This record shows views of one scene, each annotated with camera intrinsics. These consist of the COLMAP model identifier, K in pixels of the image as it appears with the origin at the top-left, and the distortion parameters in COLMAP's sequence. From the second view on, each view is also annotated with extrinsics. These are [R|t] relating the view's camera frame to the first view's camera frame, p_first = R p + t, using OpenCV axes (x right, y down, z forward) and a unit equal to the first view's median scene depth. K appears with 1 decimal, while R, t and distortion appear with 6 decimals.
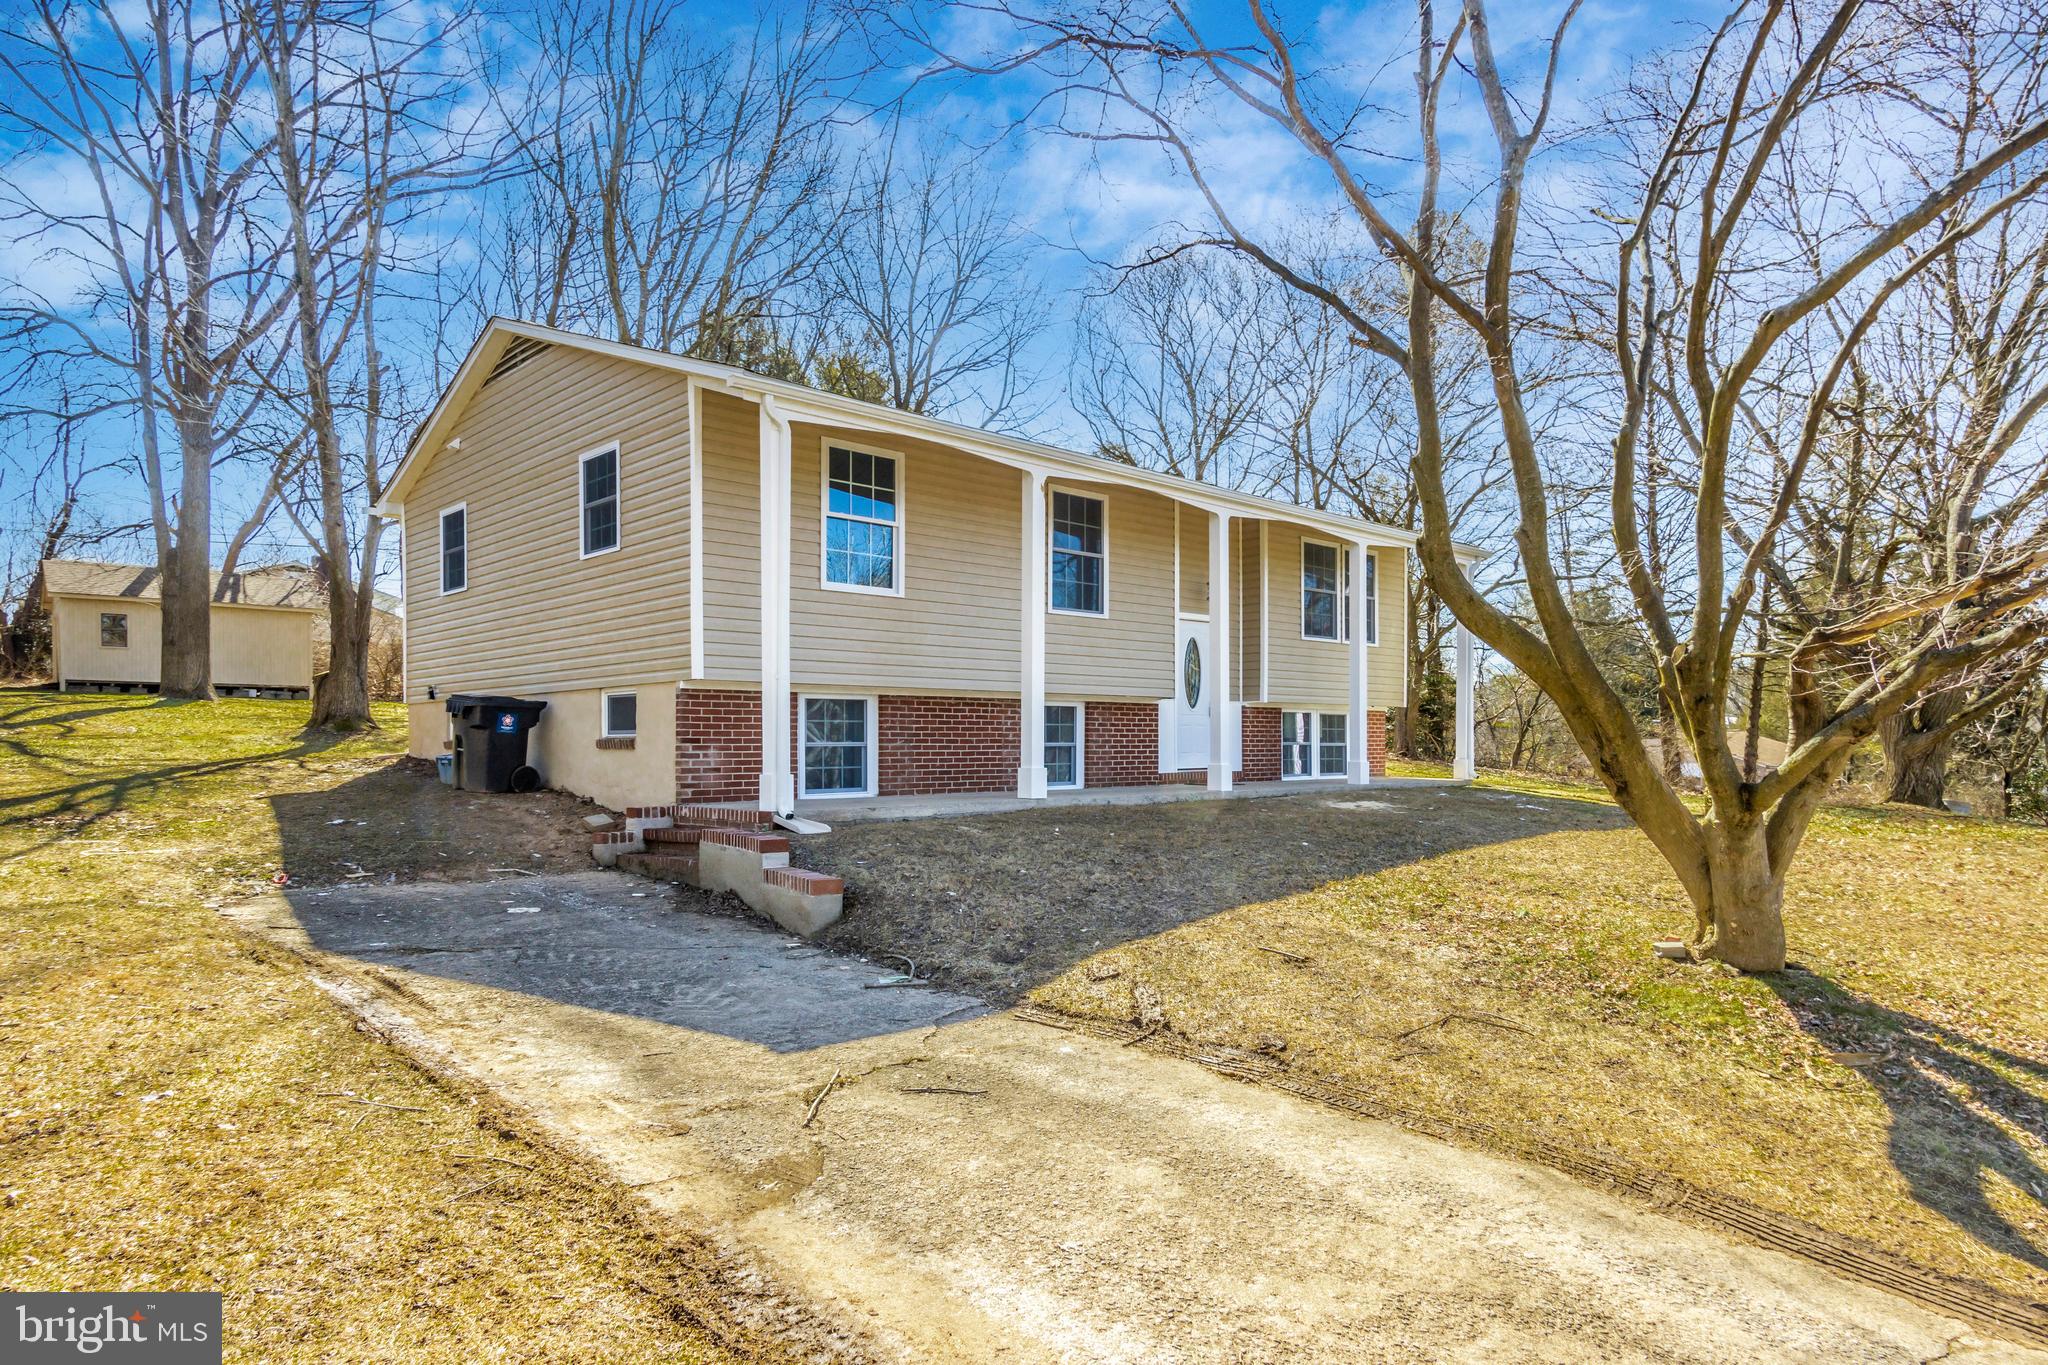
lens RADIAL K [[1211.4, 0, 1023.1], [0, 1211.4, 732.9], [0, 0, 1]] dist [0.000166, -0.000006]
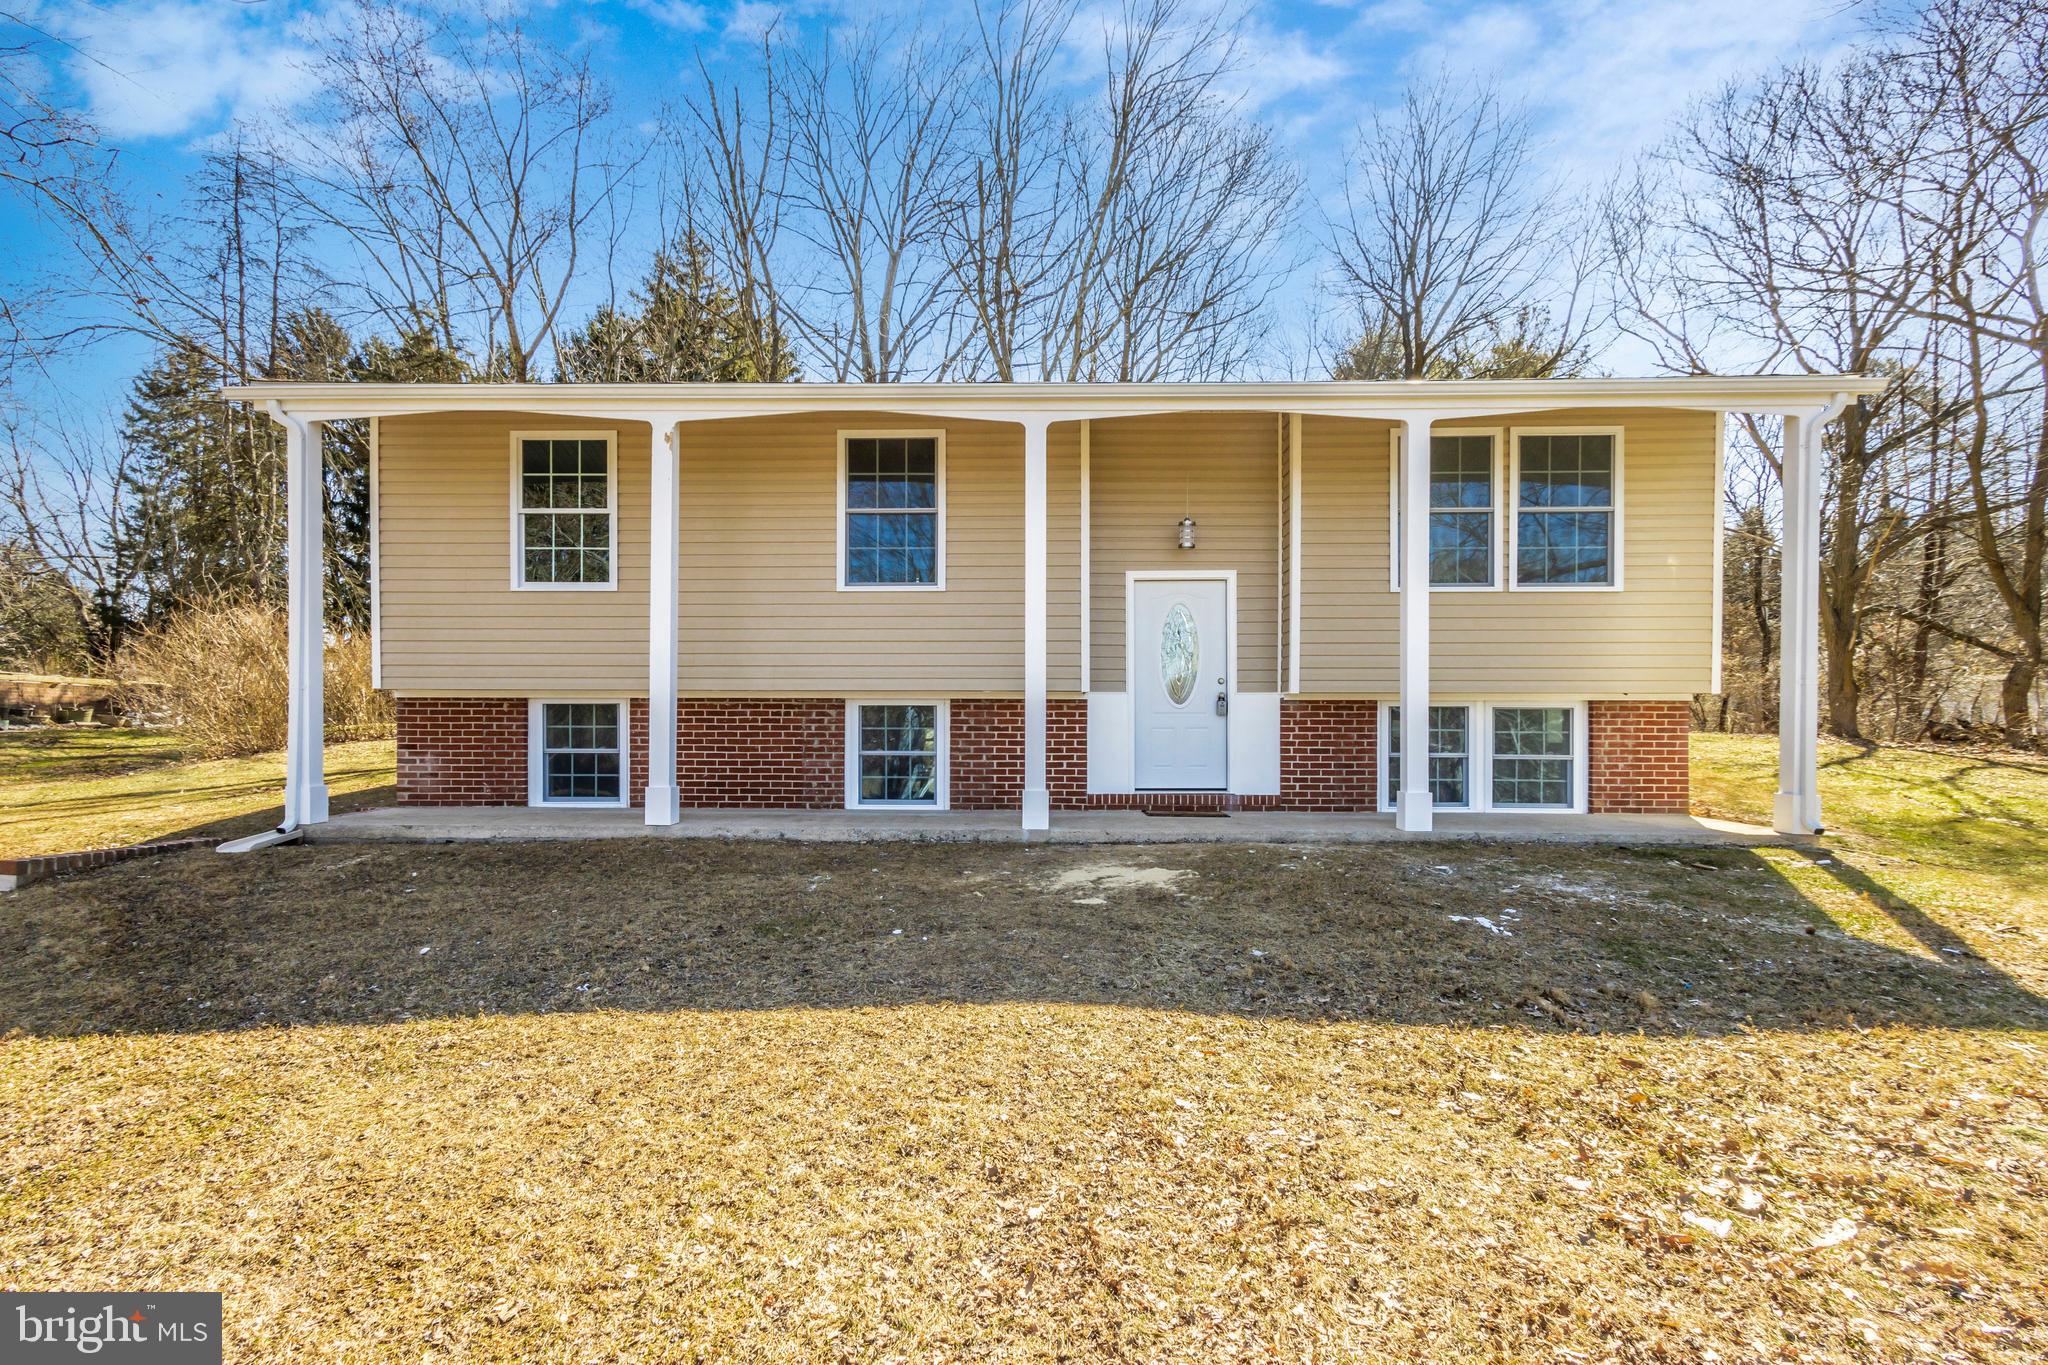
lens RADIAL K [[1072.2, 0, 1023.0], [0, 1072.2, 759.1], [0, 0, 1]] dist [-0.002068, -0.000109]
pose [[0.706998, 0.008457, -0.707165, 0.507951], [0.000859, 0.999917, 0.012817, 0.003642], [0.707215, -0.009669, 0.706933, 0.476031]]
